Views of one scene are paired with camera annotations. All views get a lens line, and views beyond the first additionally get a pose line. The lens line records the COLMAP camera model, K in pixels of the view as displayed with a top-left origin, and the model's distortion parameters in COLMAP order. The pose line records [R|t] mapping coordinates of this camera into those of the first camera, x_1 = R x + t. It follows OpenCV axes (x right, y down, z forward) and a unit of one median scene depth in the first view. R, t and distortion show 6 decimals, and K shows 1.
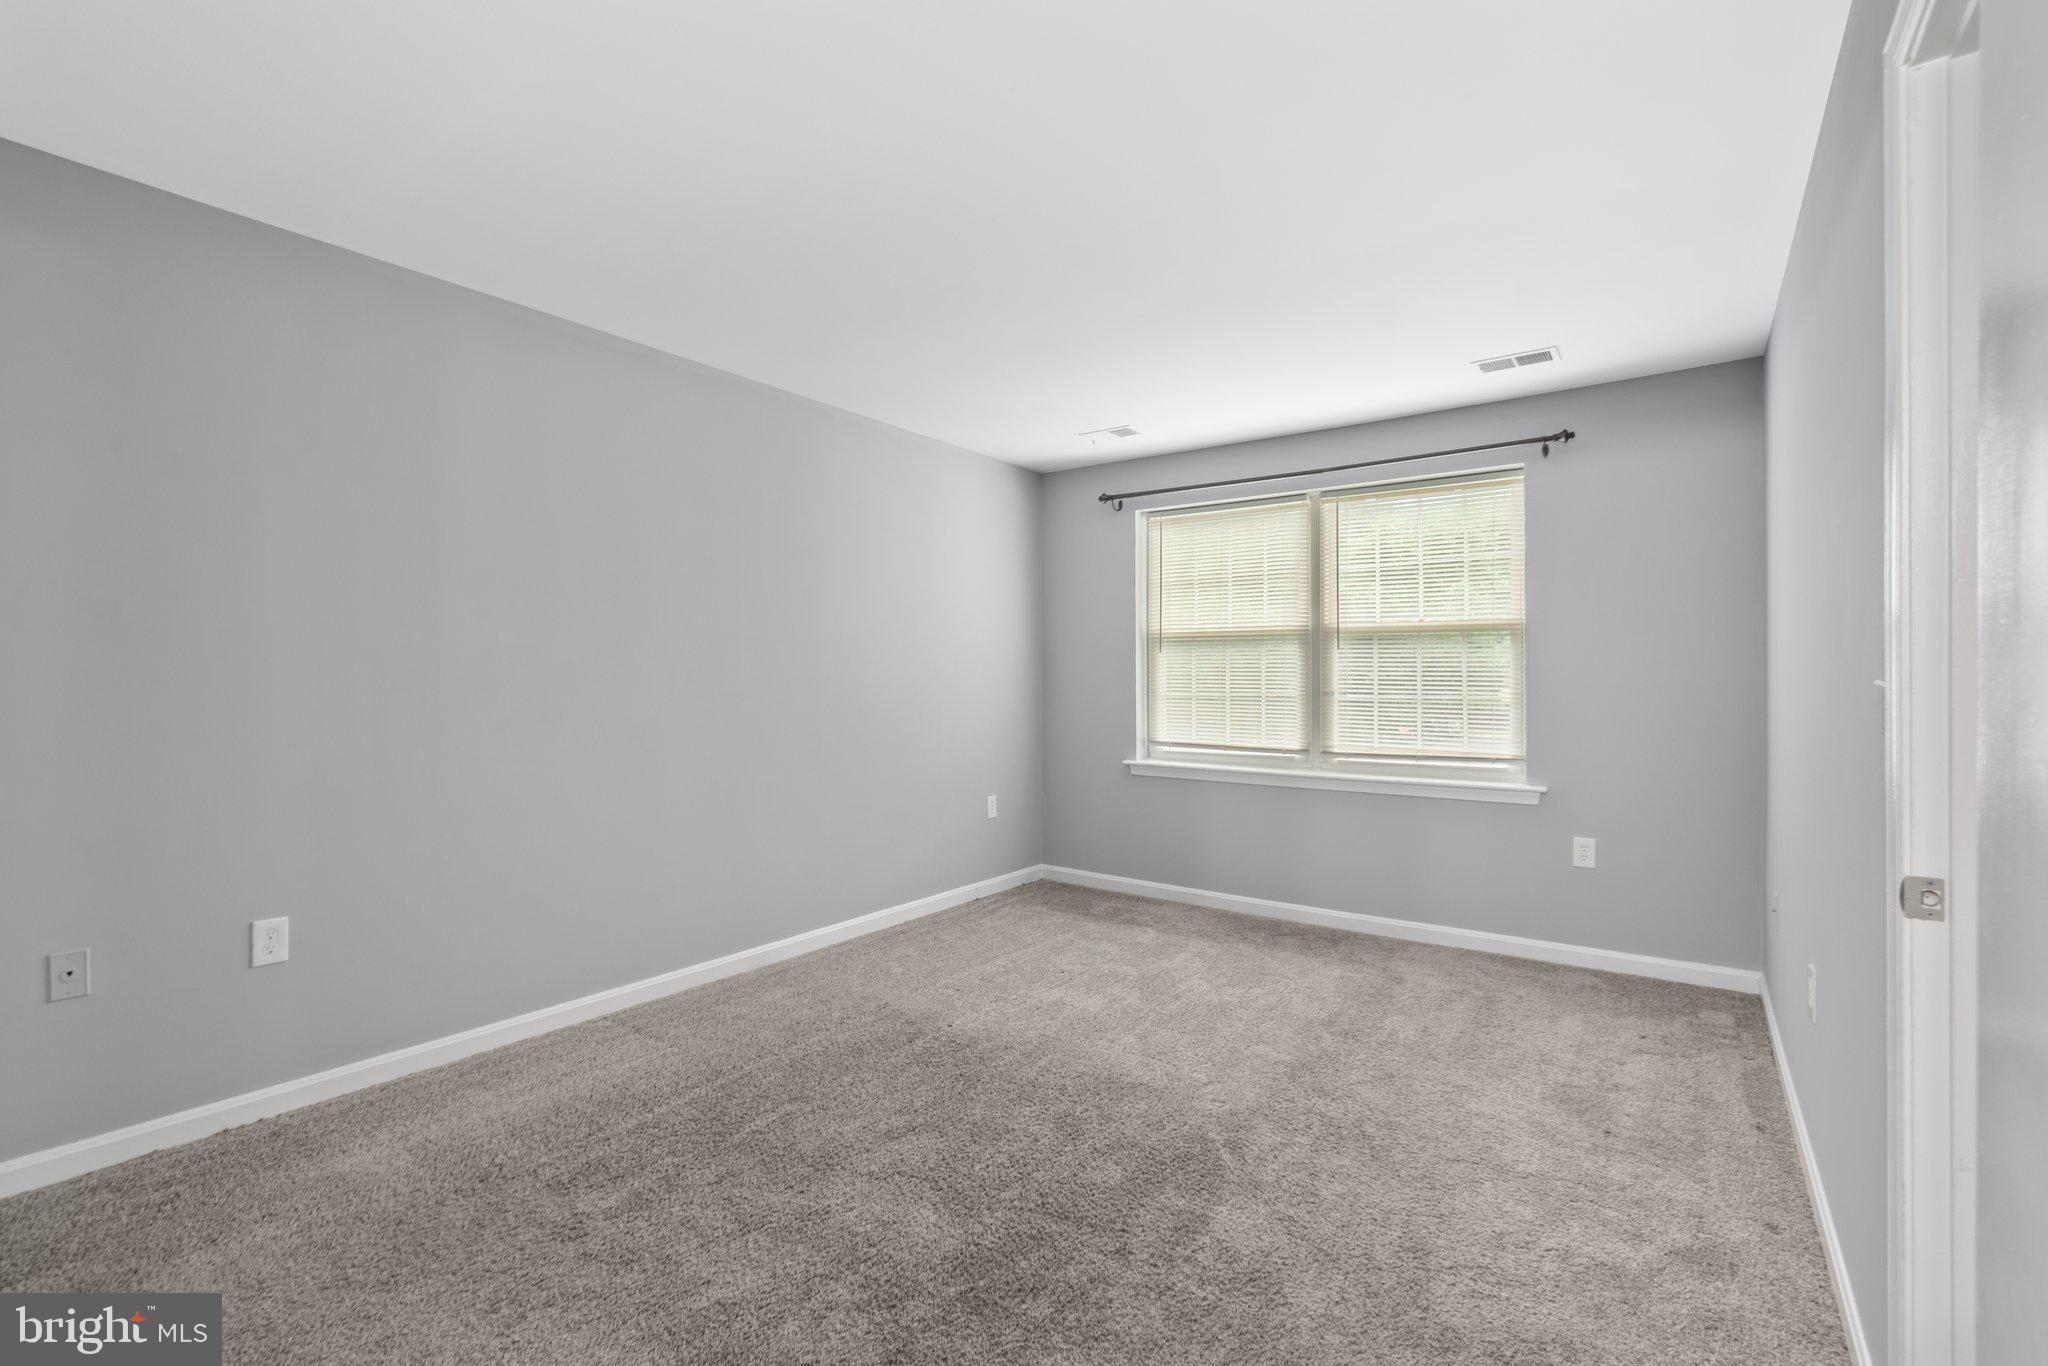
lens RADIAL K [[889.4, 0, 1024.0], [0, 889.4, 684.2], [0, 0, 1]] dist [-0.010341, 0.000173]
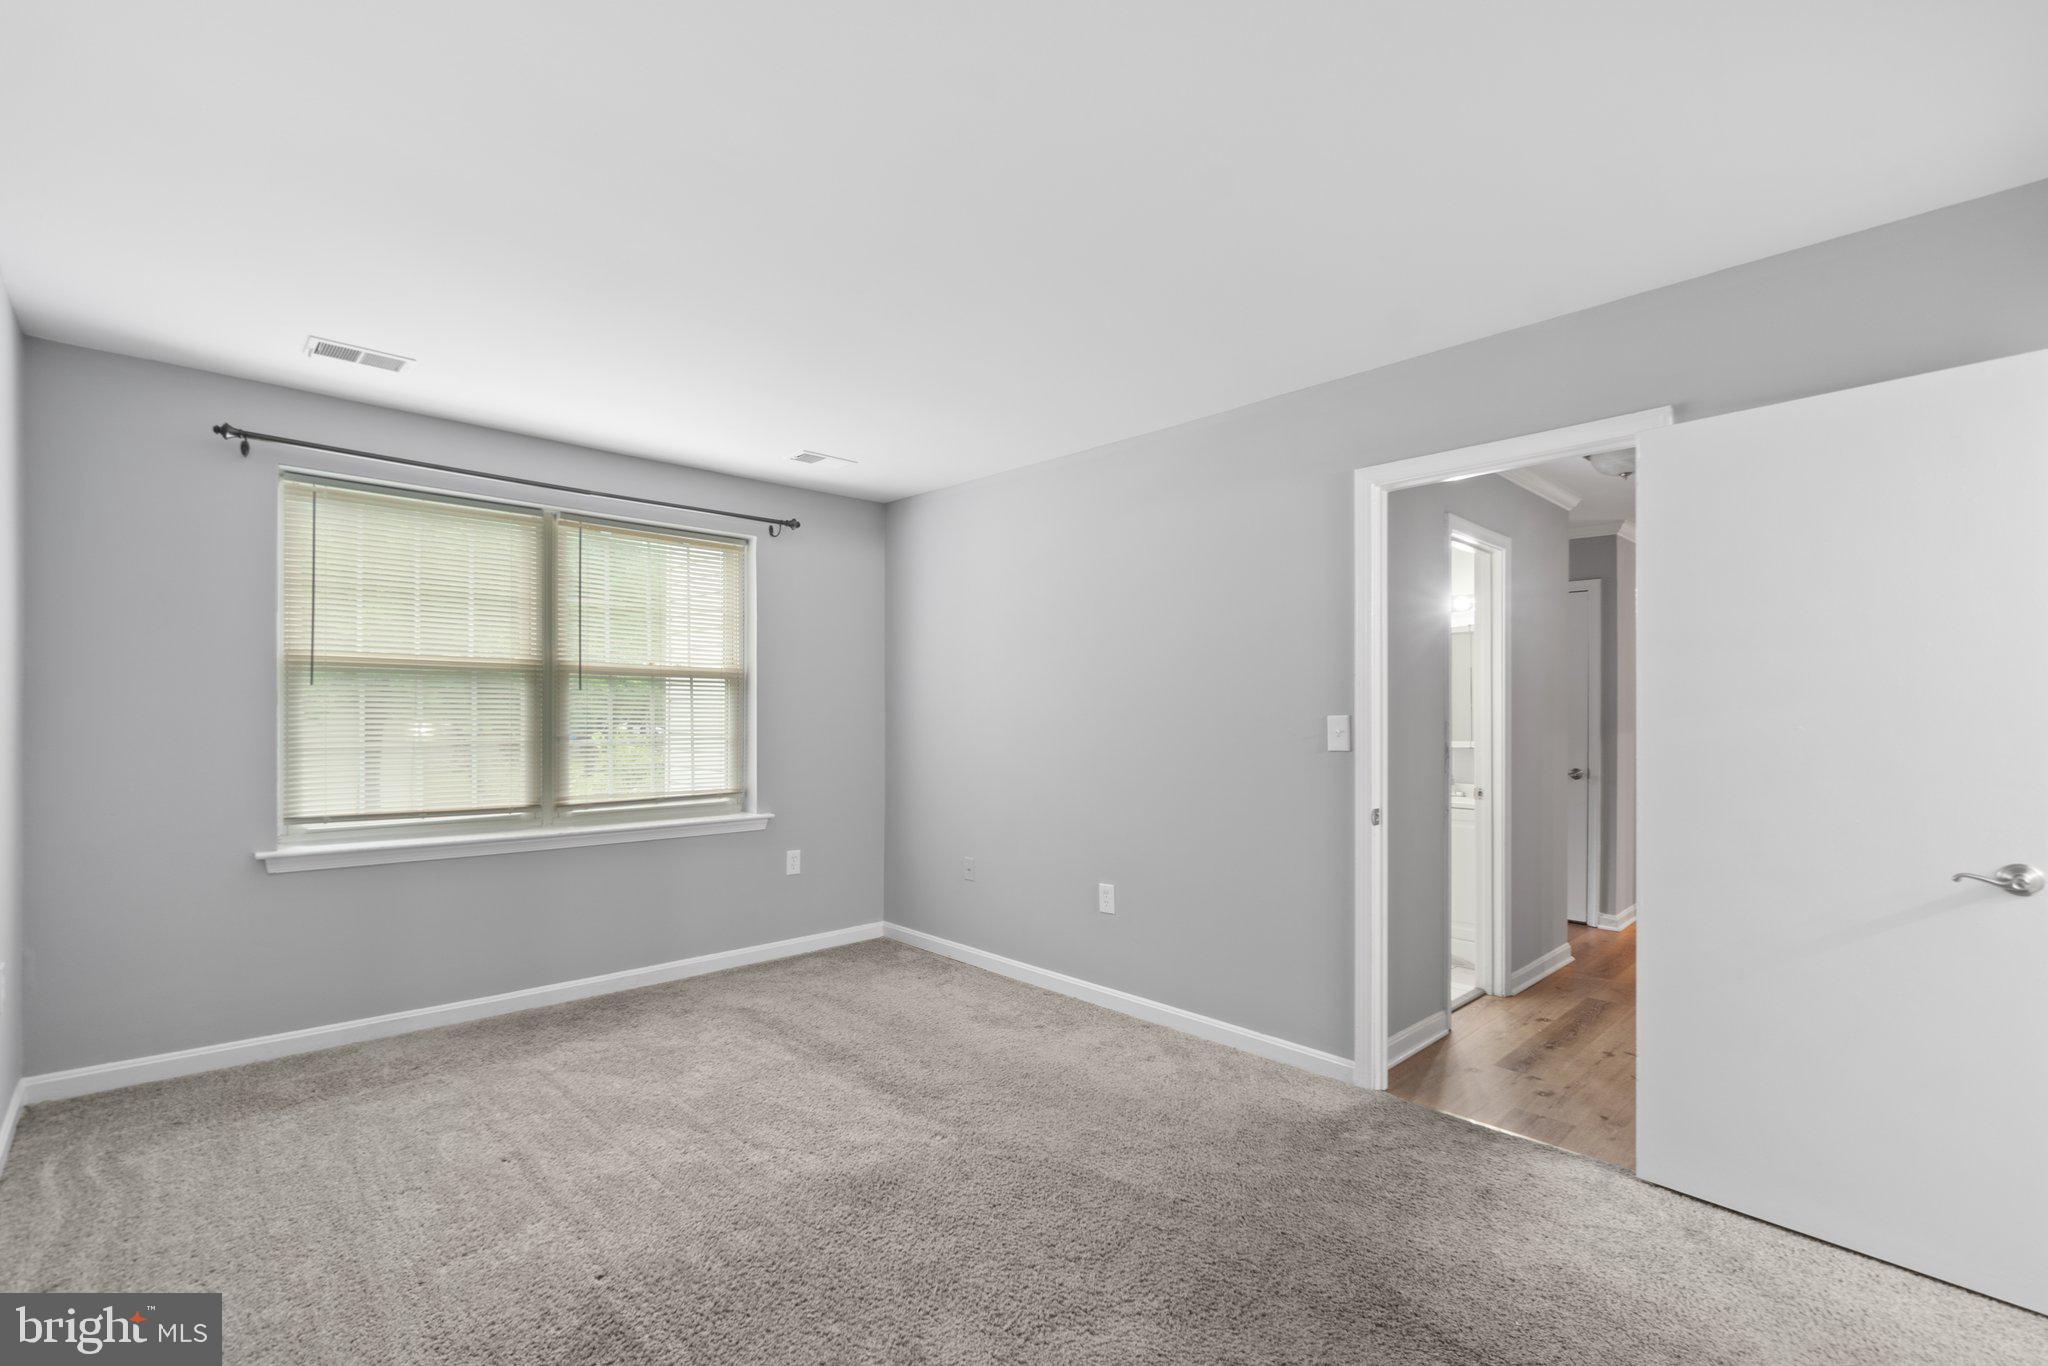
lens RADIAL K [[889.4, 0, 1015.8], [0, 889.4, 712.4], [0, 0, 1]] dist [-0.010341, 0.000173]
pose [[0.189233, -0.002118, 0.981930, -0.447033], [-0.005606, 0.999979, 0.003237, -0.022124], [-0.981916, -0.006117, 0.189217, 0.387876]]
